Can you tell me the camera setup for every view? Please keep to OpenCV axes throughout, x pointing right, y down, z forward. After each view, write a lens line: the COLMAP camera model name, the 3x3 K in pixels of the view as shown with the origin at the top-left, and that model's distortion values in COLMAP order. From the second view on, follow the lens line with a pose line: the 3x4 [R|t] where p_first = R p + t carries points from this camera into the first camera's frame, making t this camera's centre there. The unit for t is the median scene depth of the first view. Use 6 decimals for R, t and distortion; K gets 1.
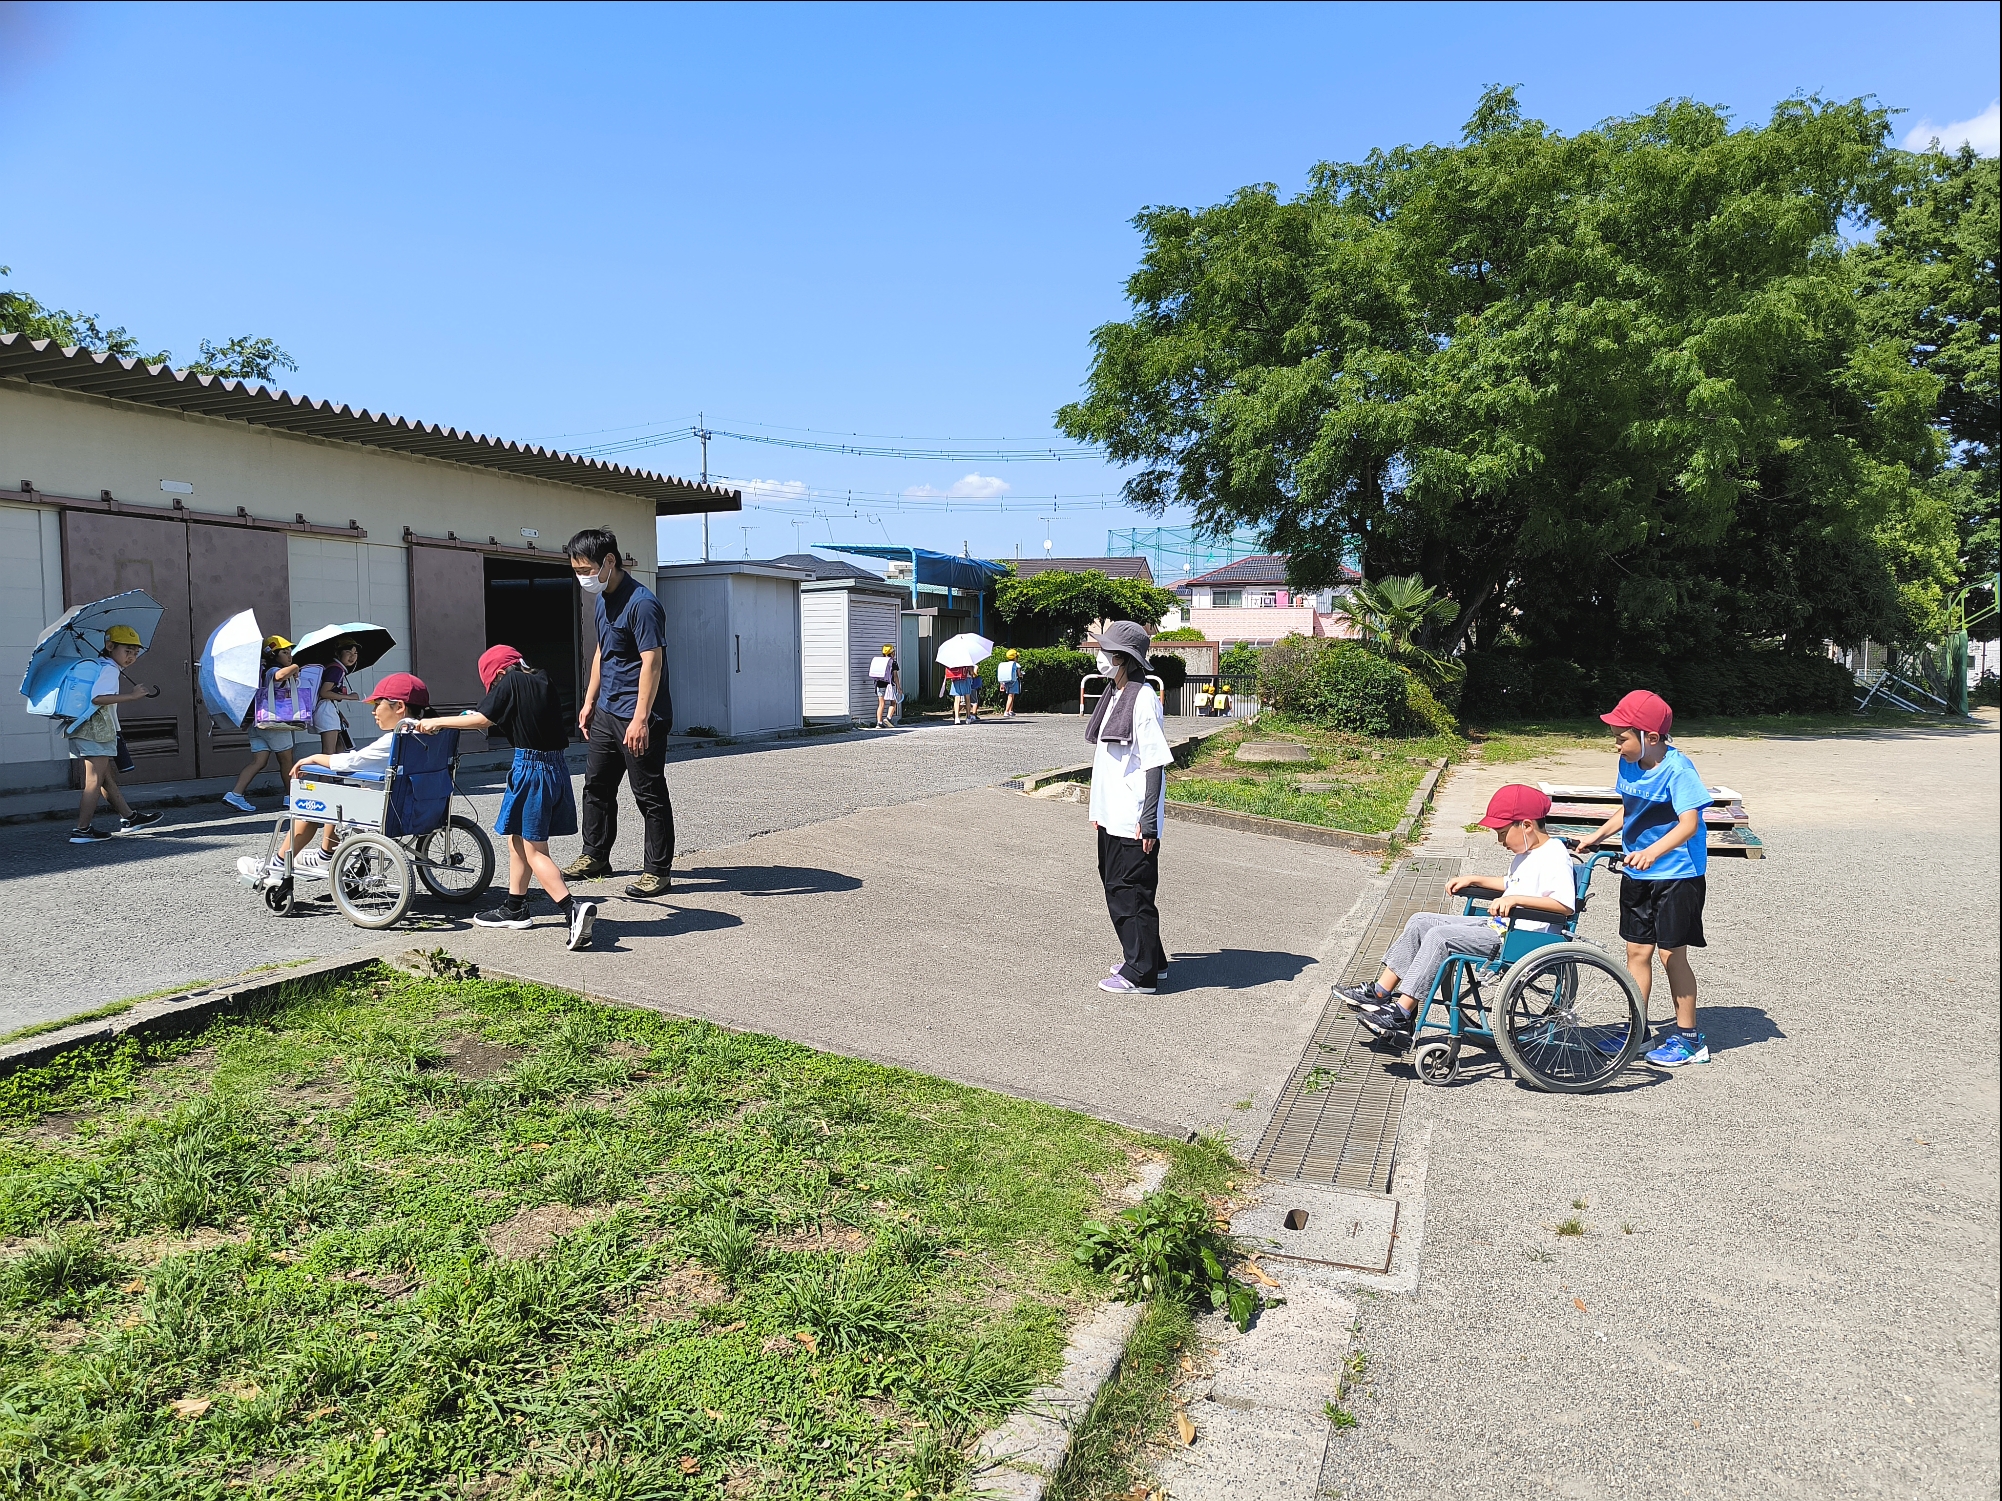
lens RADIAL K [[1420.5, 0, 1001.0], [0, 1420.5, 750.5], [0, 0, 1]] dist [0.032649, -0.027643]
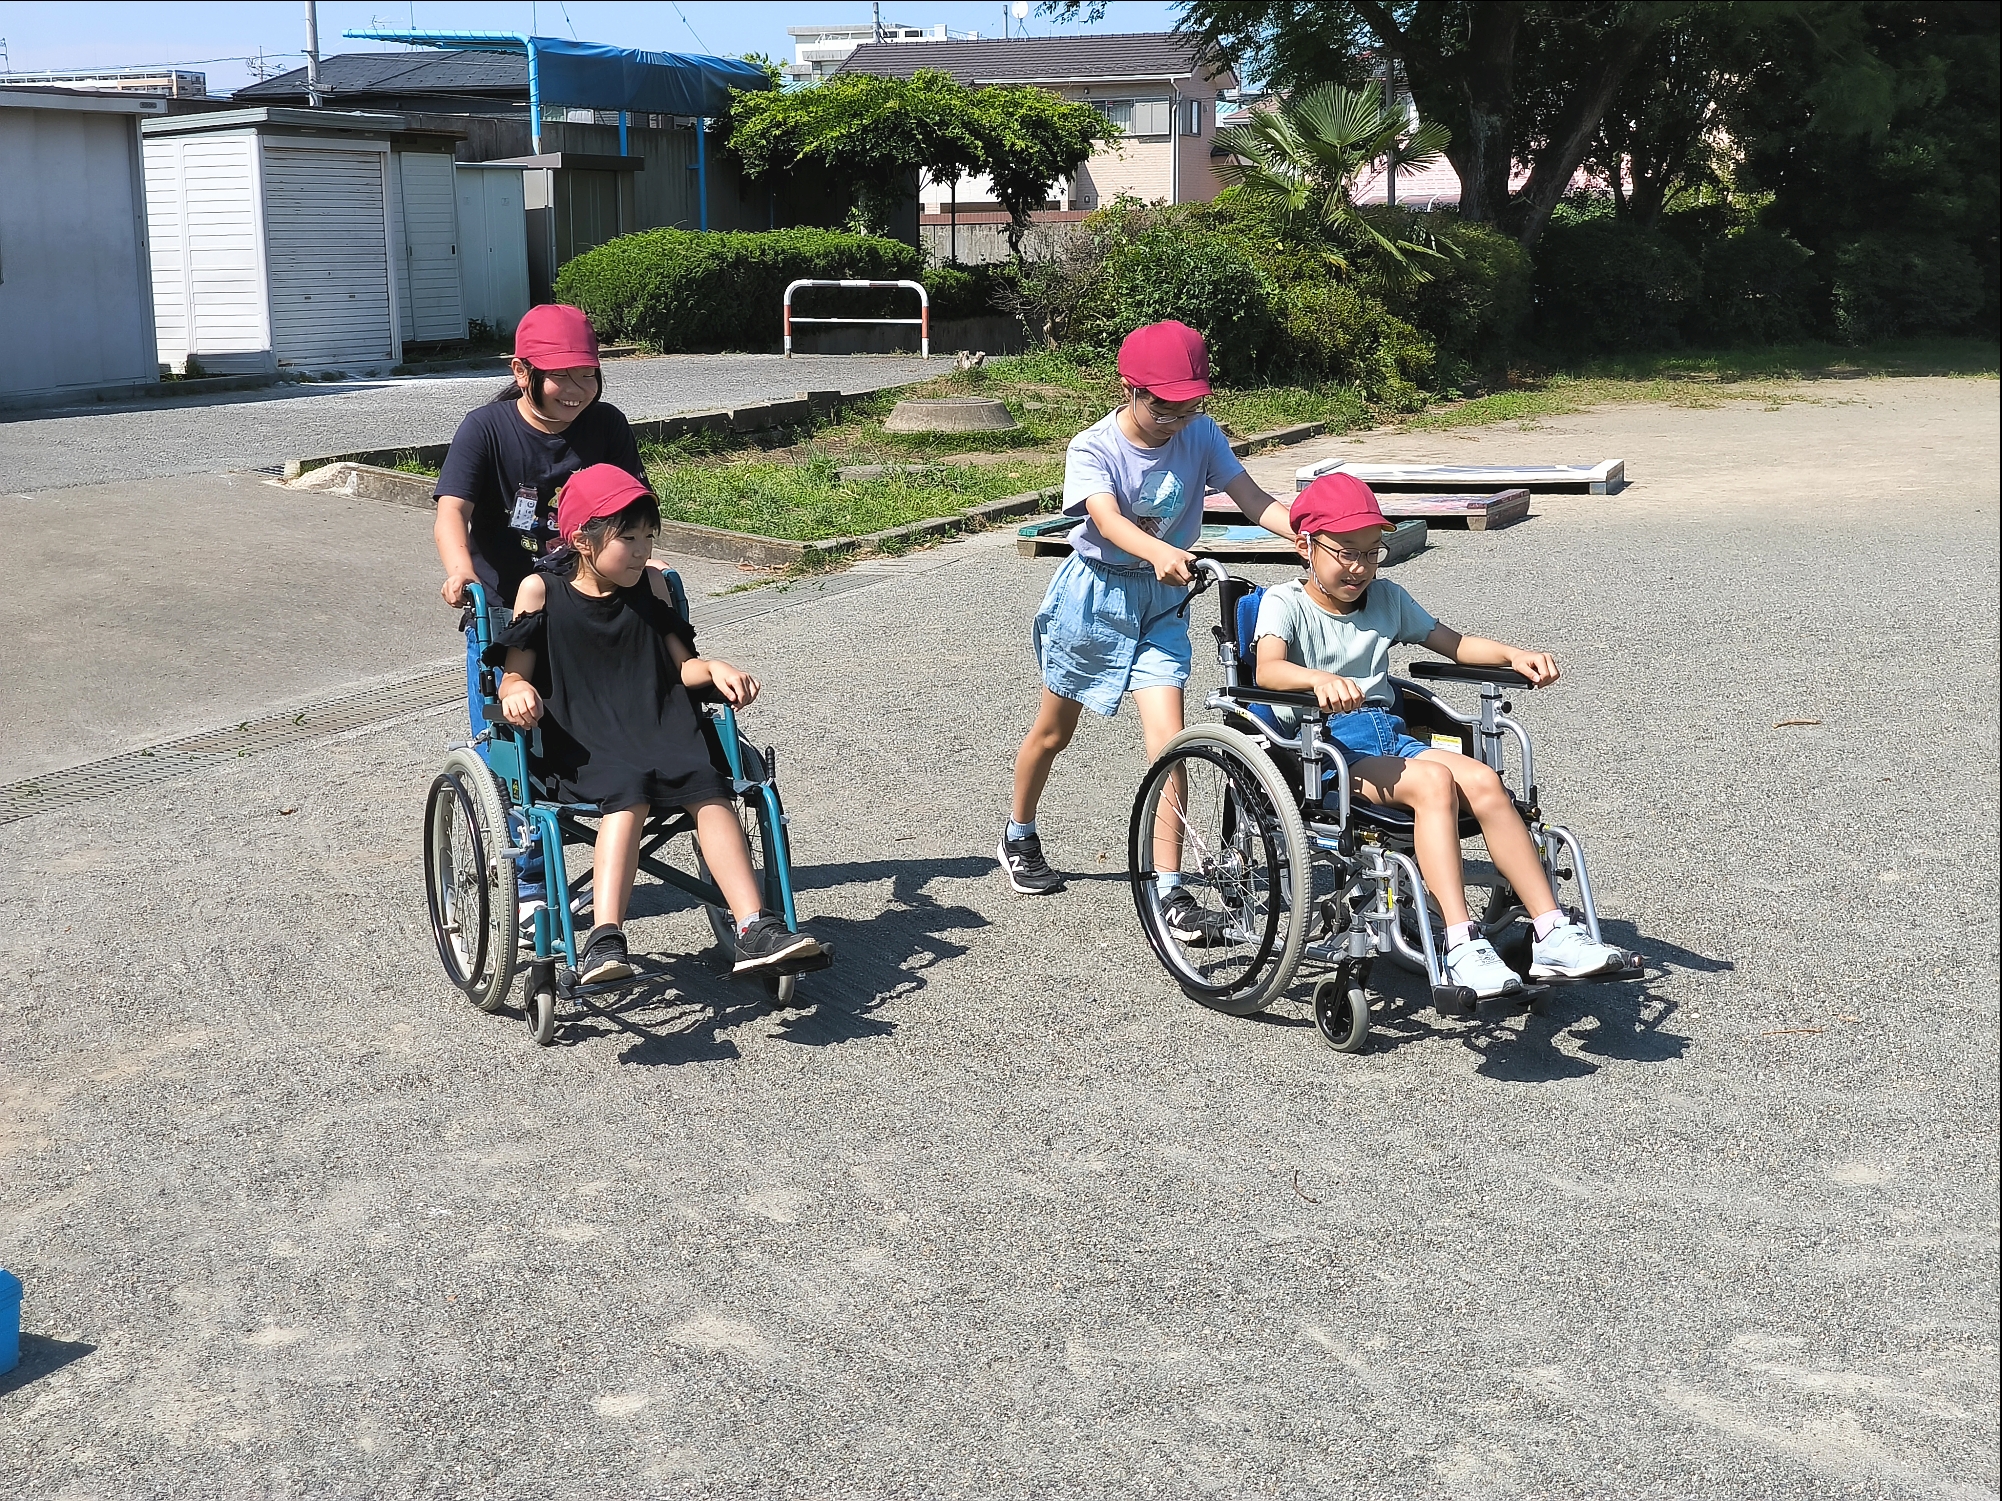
lens RADIAL K [[2852.2, 0, 1001.0], [0, 2852.2, 750.5], [0, 0, 1]] dist [0.344202, -1.624413]
pose [[0.999676, -0.014252, -0.021110, 0.175871], [0.016465, 0.993939, 0.108691, 0.007366], [0.019433, -0.109003, 0.993851, -0.117329]]
